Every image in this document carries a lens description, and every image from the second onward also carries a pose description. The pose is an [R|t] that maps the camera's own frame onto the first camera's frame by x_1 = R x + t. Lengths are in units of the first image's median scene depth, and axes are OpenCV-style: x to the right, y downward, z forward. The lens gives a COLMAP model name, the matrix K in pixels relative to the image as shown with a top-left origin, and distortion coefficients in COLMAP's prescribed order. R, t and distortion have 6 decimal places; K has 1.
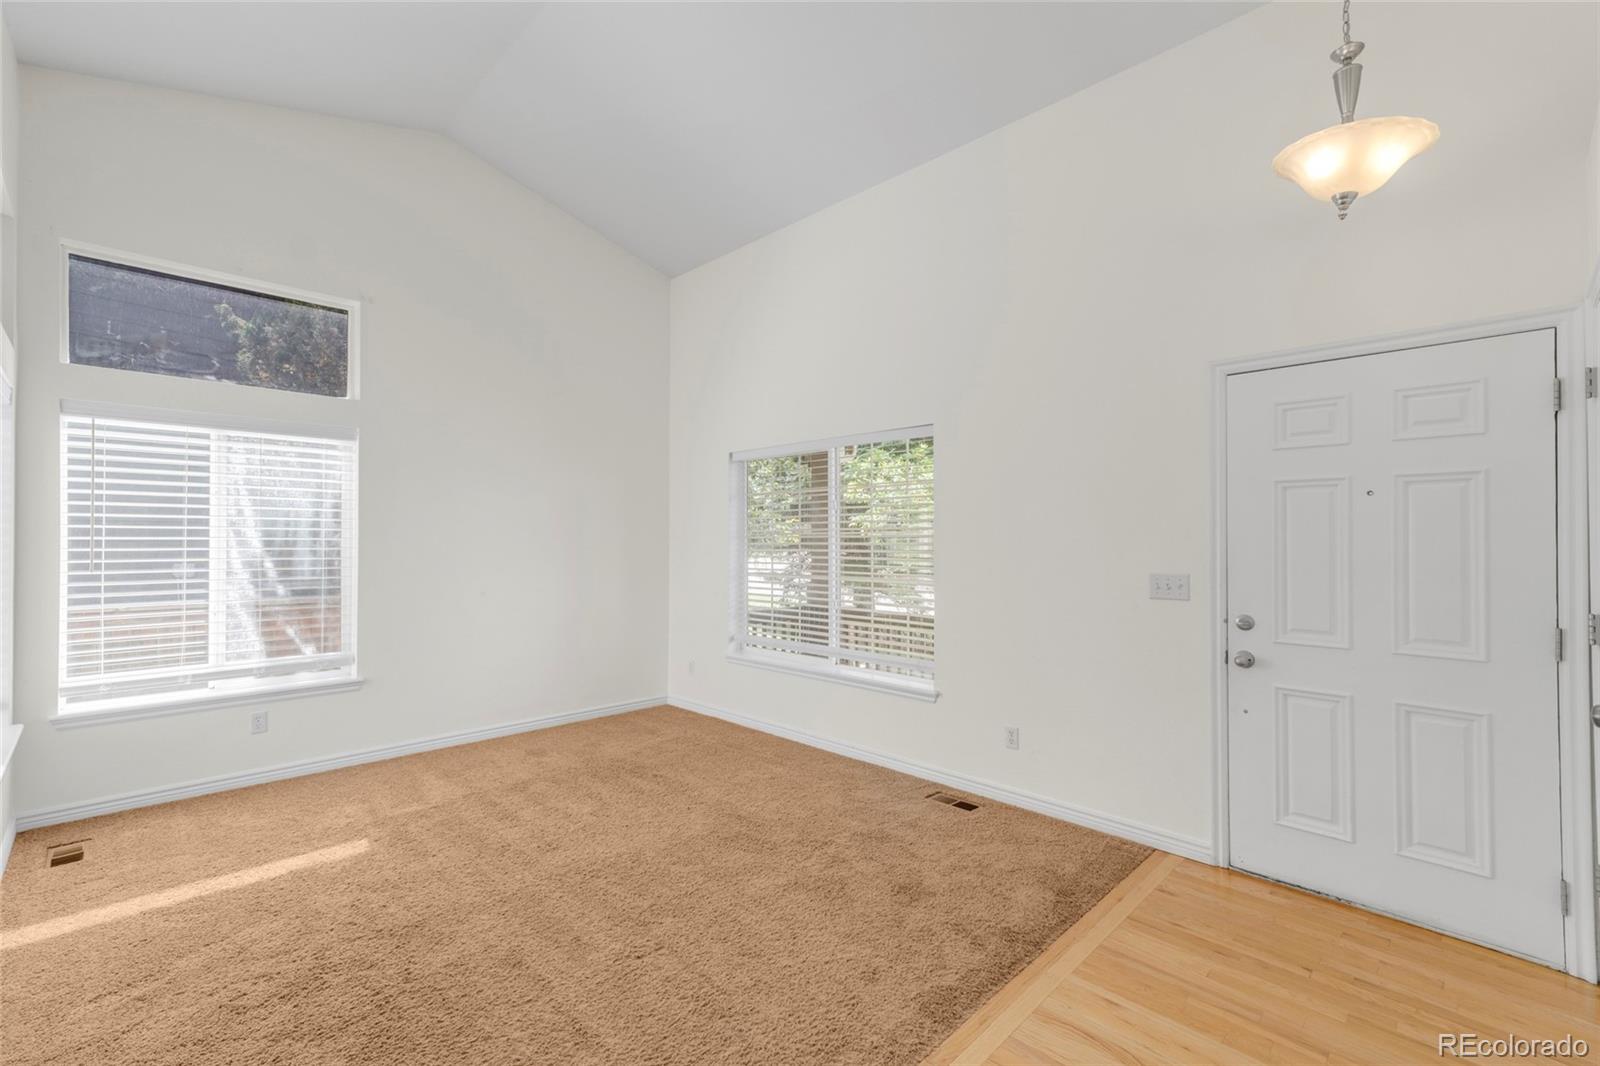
lens RADIAL K [[702.5, 0, 807.3], [0, 702.5, 532.9], [0, 0, 1]] dist [0.003168, 0.005579]
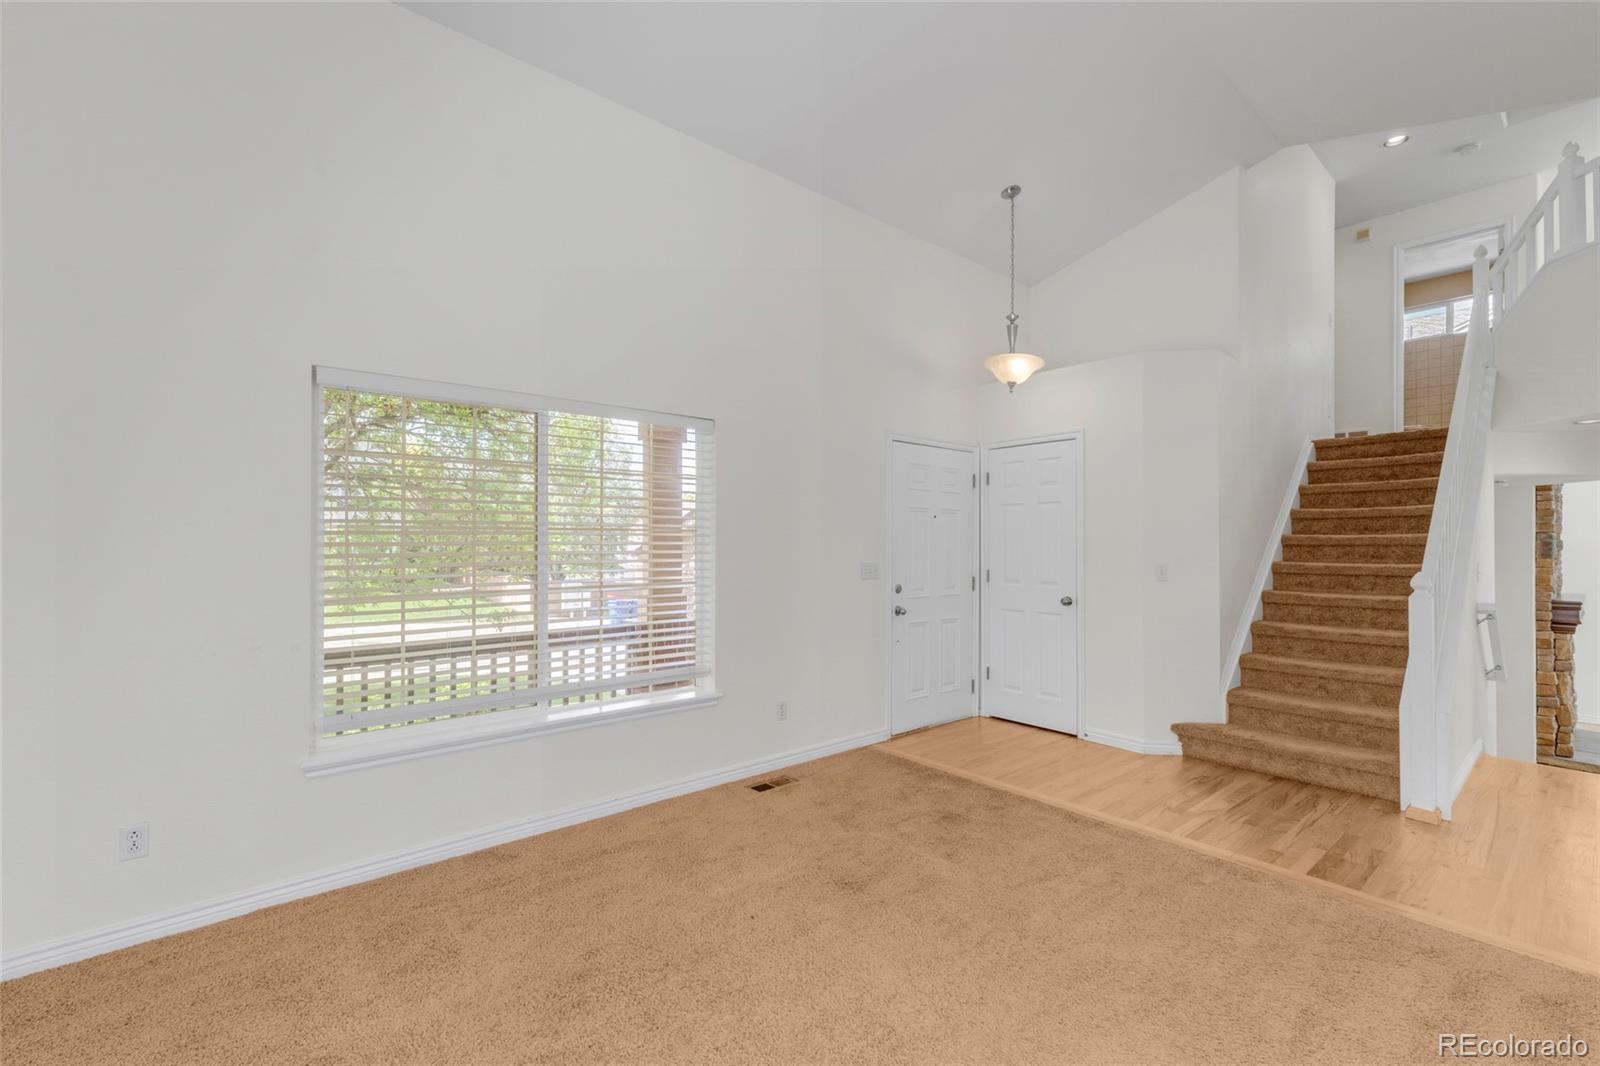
lens RADIAL K [[698.9, 0, 801.6], [0, 698.9, 536.3], [0, 0, 1]] dist [0.007966, -0.000478]
pose [[0.065839, 0.004644, 0.997819, -1.075739], [-0.015145, 0.999879, -0.003654, 0.010371], [-0.997715, -0.014872, 0.065901, 1.123265]]
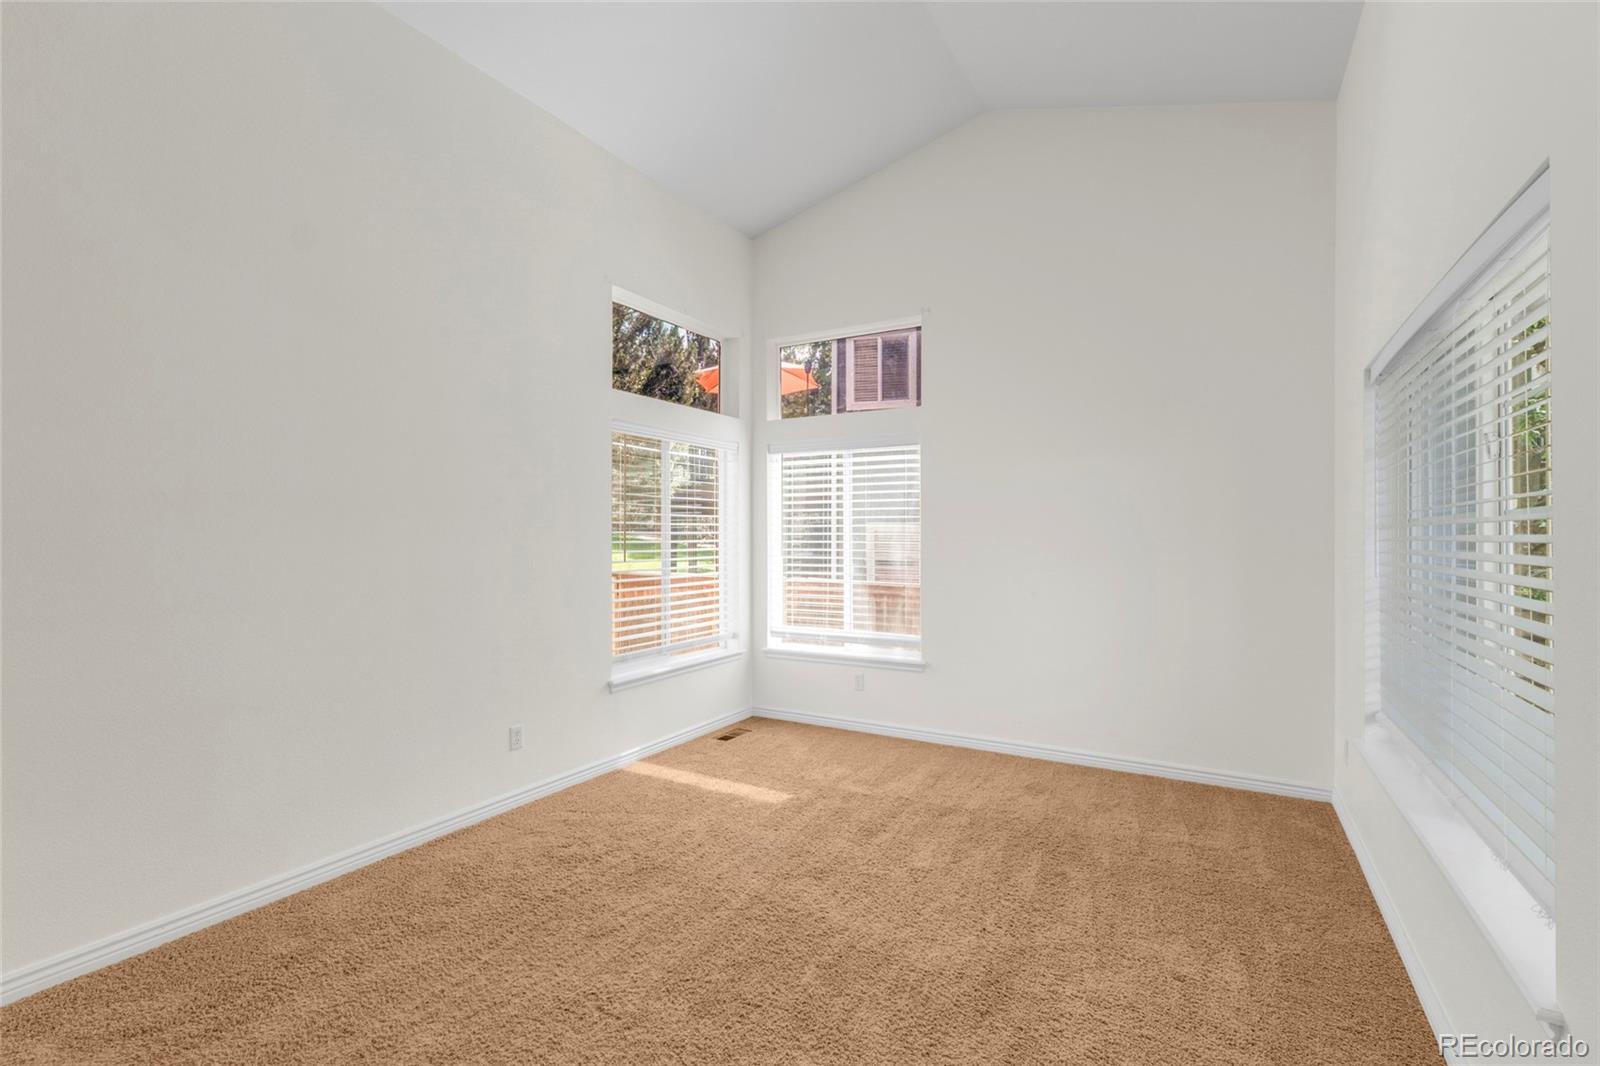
lens RADIAL K [[702.5, 0, 807.3], [0, 702.5, 532.9], [0, 0, 1]] dist [0.003168, 0.005579]
pose [[0.264927, -0.005906, -0.964250, 0.541653], [0.013083, 0.999911, -0.002530, 0.011985], [0.964180, -0.011945, 0.264981, 0.812220]]
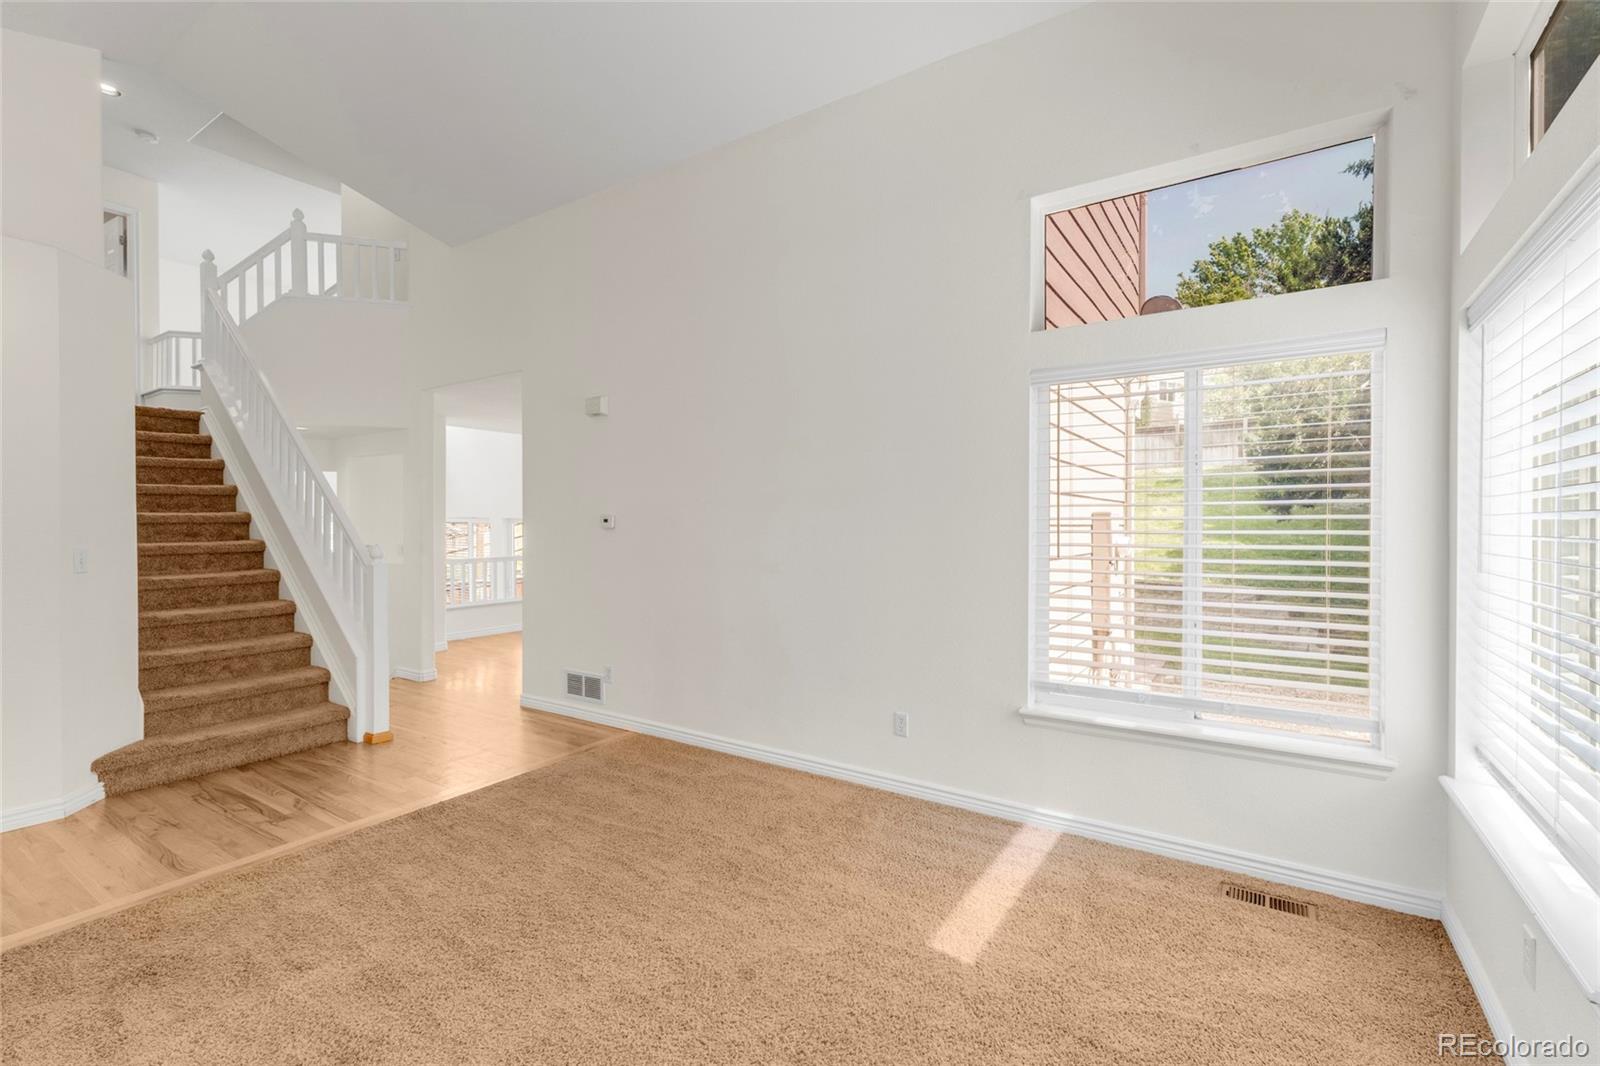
lens RADIAL K [[683.9, 0, 816.5], [0, 683.9, 531.4], [0, 0, 1]] dist [0.000599, 0.000208]
pose [[-0.972897, -0.001355, -0.231237, -0.374468], [-0.001024, 0.999998, -0.001550, 0.024780], [0.231238, -0.001271, -0.972896, 1.788373]]
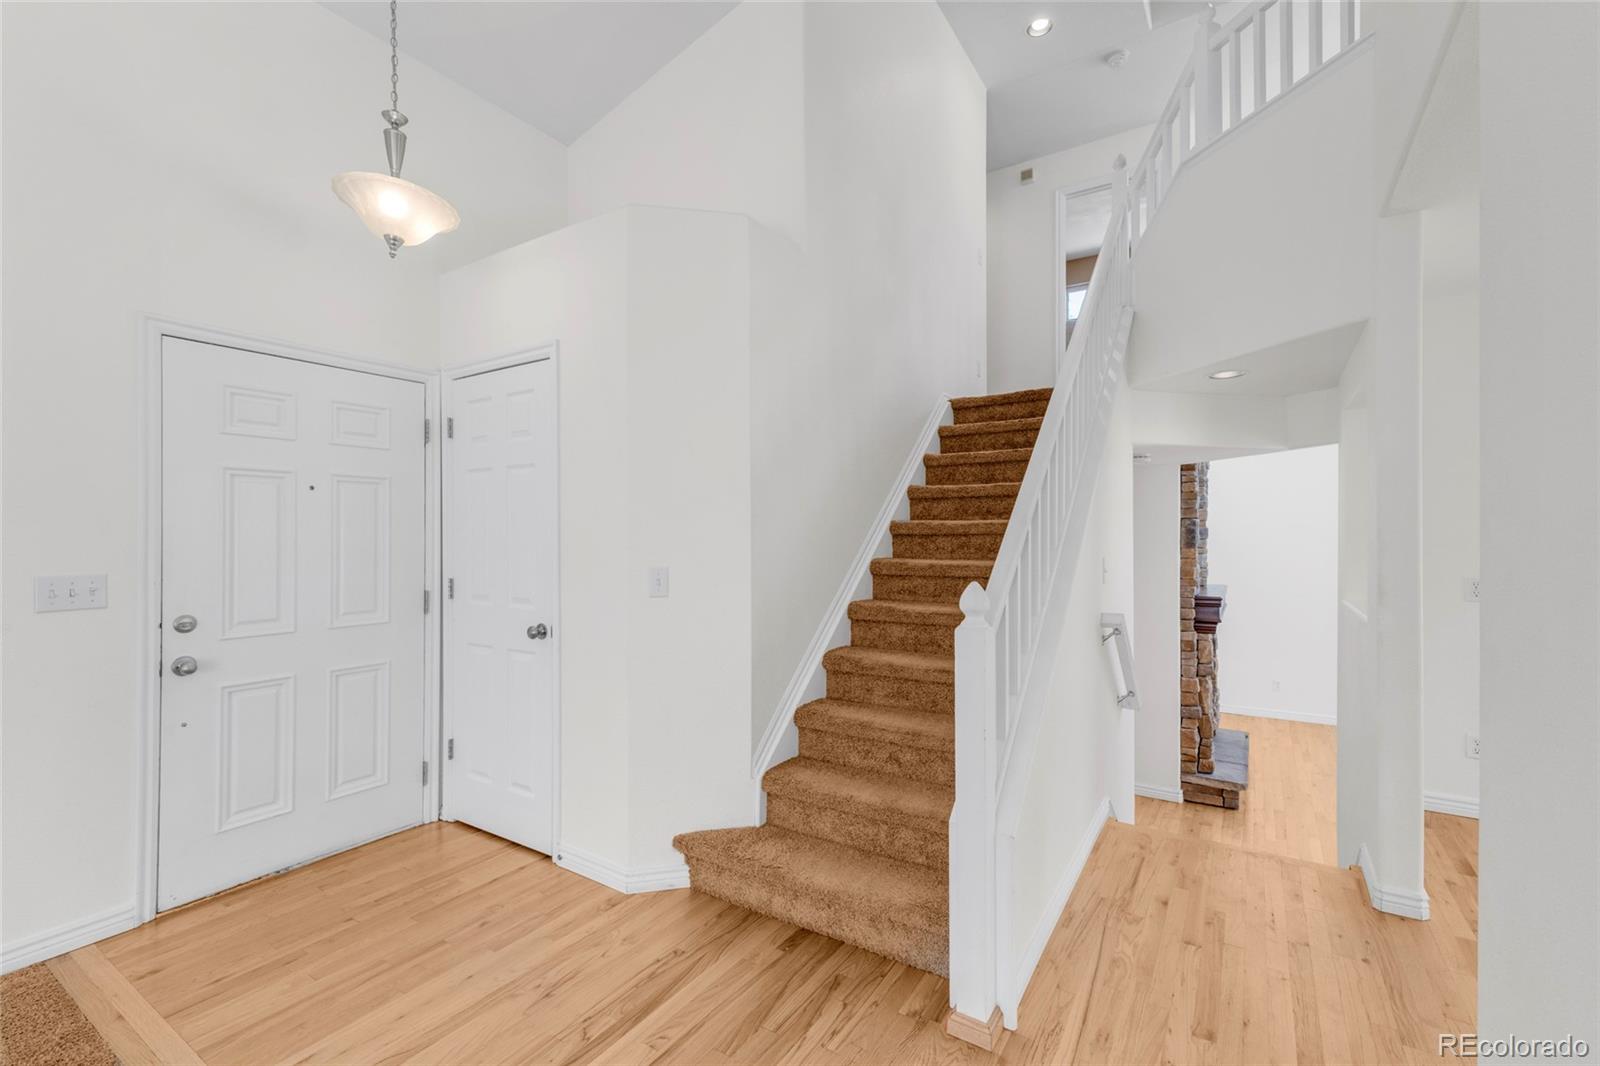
lens RADIAL K [[702.5, 0, 807.3], [0, 702.5, 532.9], [0, 0, 1]] dist [0.003168, 0.005579]
pose [[-0.222070, -0.002704, 0.975027, -0.409105], [-0.010779, 0.999942, 0.000318, 0.005492], [-0.974971, -0.010439, -0.222086, 0.436708]]
